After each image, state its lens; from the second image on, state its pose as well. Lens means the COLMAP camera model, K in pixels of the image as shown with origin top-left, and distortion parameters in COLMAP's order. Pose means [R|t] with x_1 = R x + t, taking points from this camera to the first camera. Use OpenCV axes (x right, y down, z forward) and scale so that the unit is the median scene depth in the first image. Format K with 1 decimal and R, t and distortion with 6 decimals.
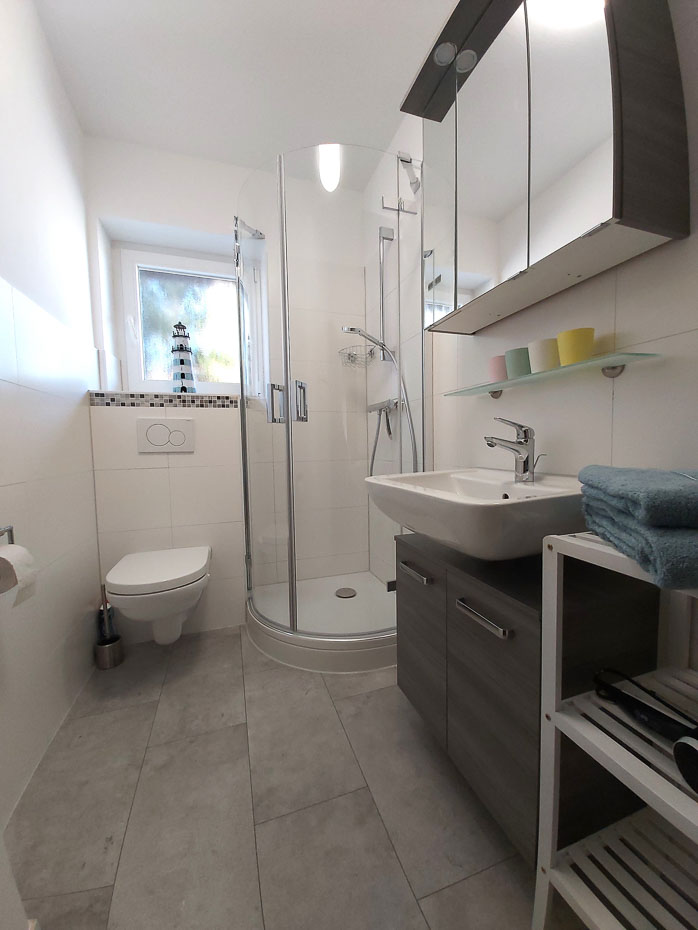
lens RADIAL K [[356.1, 0, 349.0], [0, 356.1, 465.0], [0, 0, 1]] dist [-0.004757, -0.000142]
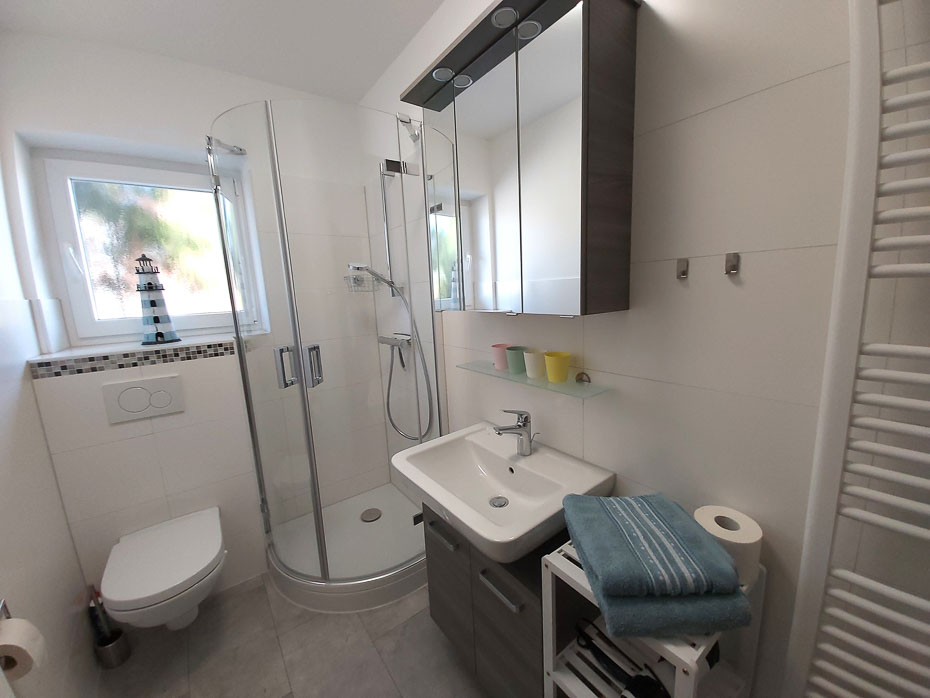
lens RADIAL K [[358.9, 0, 465.0], [0, 358.9, 349.0], [0, 0, 1]] dist [0.006876, -0.010134]
pose [[0.950941, -0.078008, 0.299377, -0.027895], [0.051610, 0.994128, 0.095105, -0.245076], [-0.305038, -0.074988, 0.949383, -0.054200]]
